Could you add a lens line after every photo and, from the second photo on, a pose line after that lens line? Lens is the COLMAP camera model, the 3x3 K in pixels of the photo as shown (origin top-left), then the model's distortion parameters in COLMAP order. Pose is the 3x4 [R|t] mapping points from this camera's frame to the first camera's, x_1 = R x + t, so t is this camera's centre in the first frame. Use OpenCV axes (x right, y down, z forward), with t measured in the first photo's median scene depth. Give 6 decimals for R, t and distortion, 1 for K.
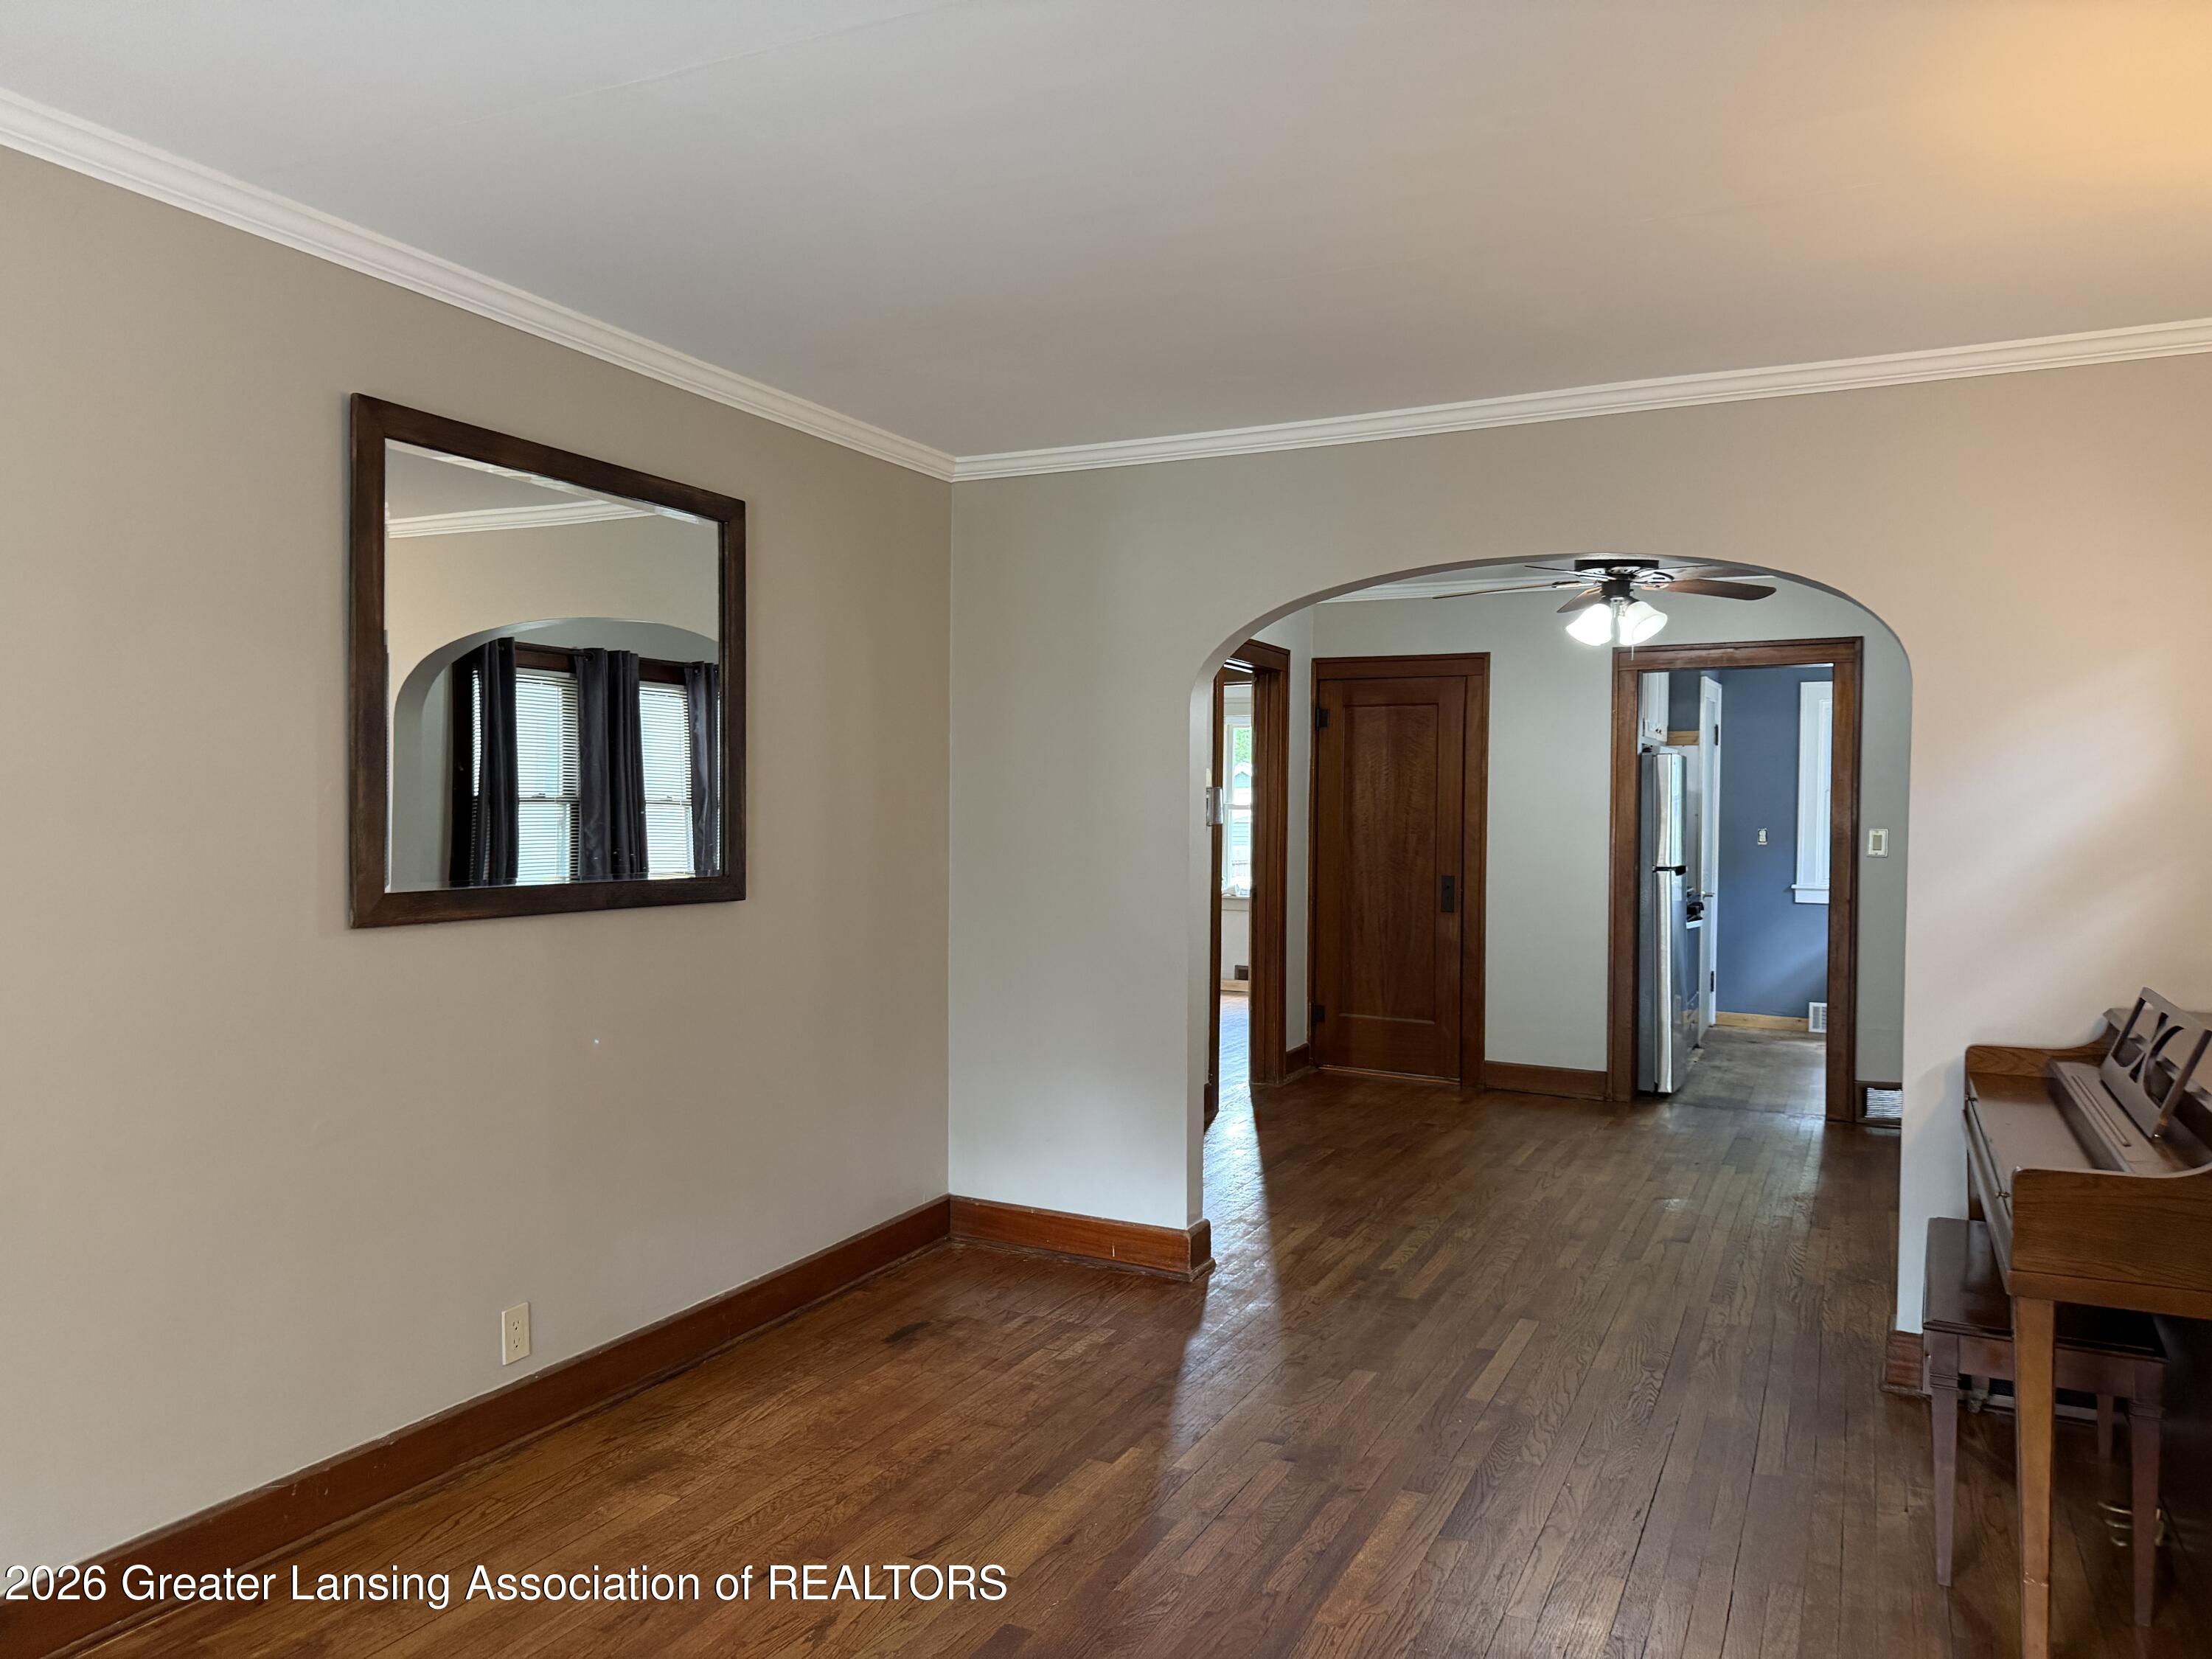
lens RADIAL K [[1557.2, 0, 1093.8], [0, 1557.2, 833.0], [0, 0, 1]] dist [0.183353, -0.348449]
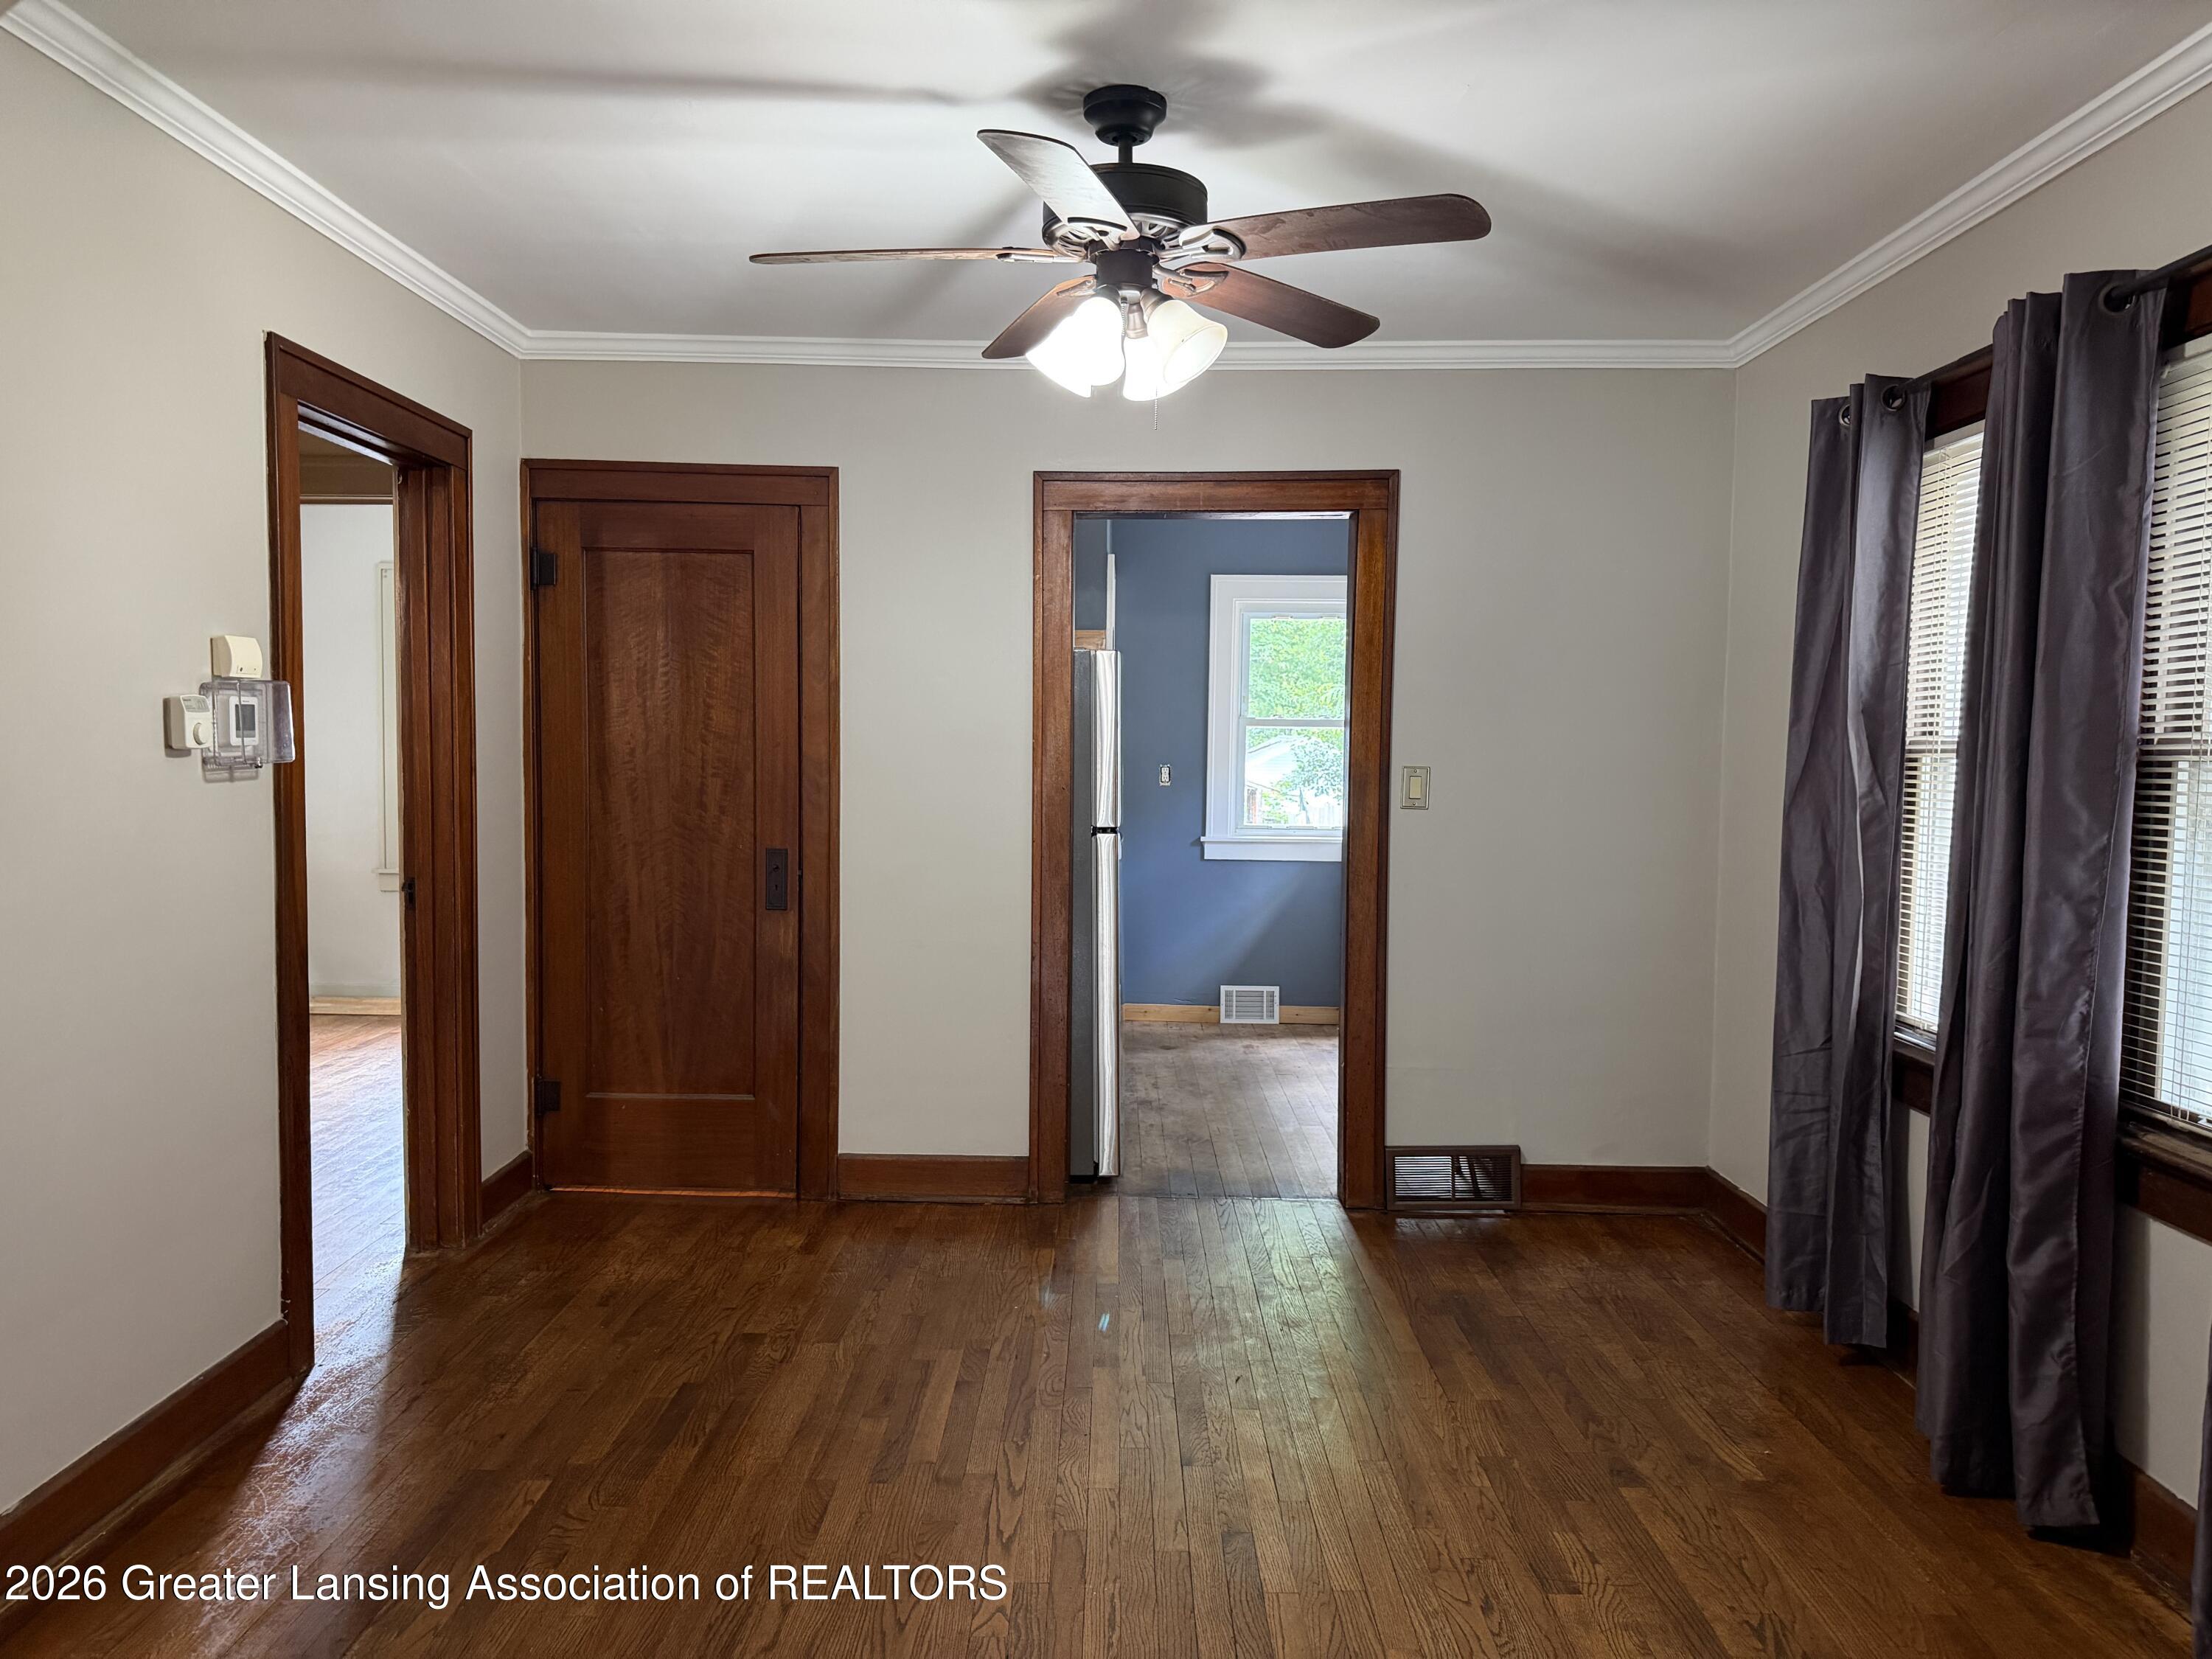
lens RADIAL K [[1557.2, 0, 1093.8], [0, 1557.2, 833.0], [0, 0, 1]] dist [0.183353, -0.348449]
pose [[0.903725, -0.023956, 0.427443, 0.082589], [0.005705, 0.999018, 0.043927, -0.003741], [-0.428075, -0.037259, 0.902975, 0.421531]]
